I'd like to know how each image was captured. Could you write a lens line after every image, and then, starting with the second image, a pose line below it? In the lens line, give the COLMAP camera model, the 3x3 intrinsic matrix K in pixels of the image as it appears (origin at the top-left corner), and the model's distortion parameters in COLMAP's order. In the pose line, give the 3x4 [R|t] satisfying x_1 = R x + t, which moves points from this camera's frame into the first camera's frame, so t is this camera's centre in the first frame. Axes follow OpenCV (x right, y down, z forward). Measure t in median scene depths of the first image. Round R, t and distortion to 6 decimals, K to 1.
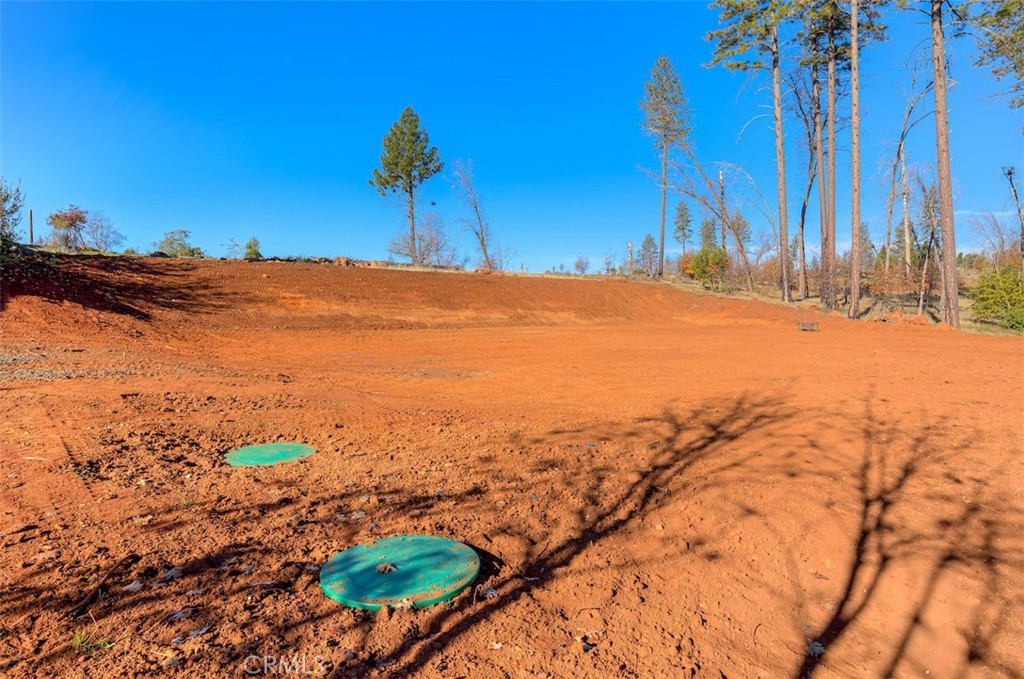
lens RADIAL K [[529.9, 0, 510.1], [0, 529.9, 315.8], [0, 0, 1]] dist [0.000456, 0.000302]
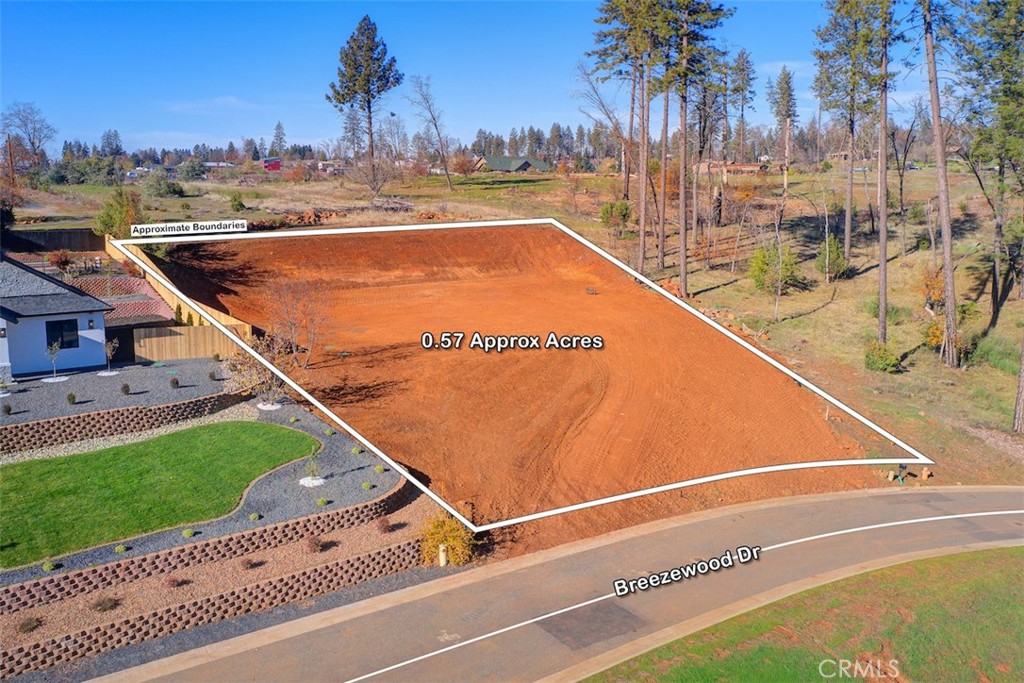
lens RADIAL K [[765.4, 0, 514.5], [0, 765.4, 305.2], [0, 0, 1]] dist [-0.030314, -0.008751]
pose [[0.999738, 0.018784, -0.013068, 0.248190], [-0.016577, 0.988199, 0.152277, -0.217391], [0.015774, -0.152020, 0.988251, -1.027427]]
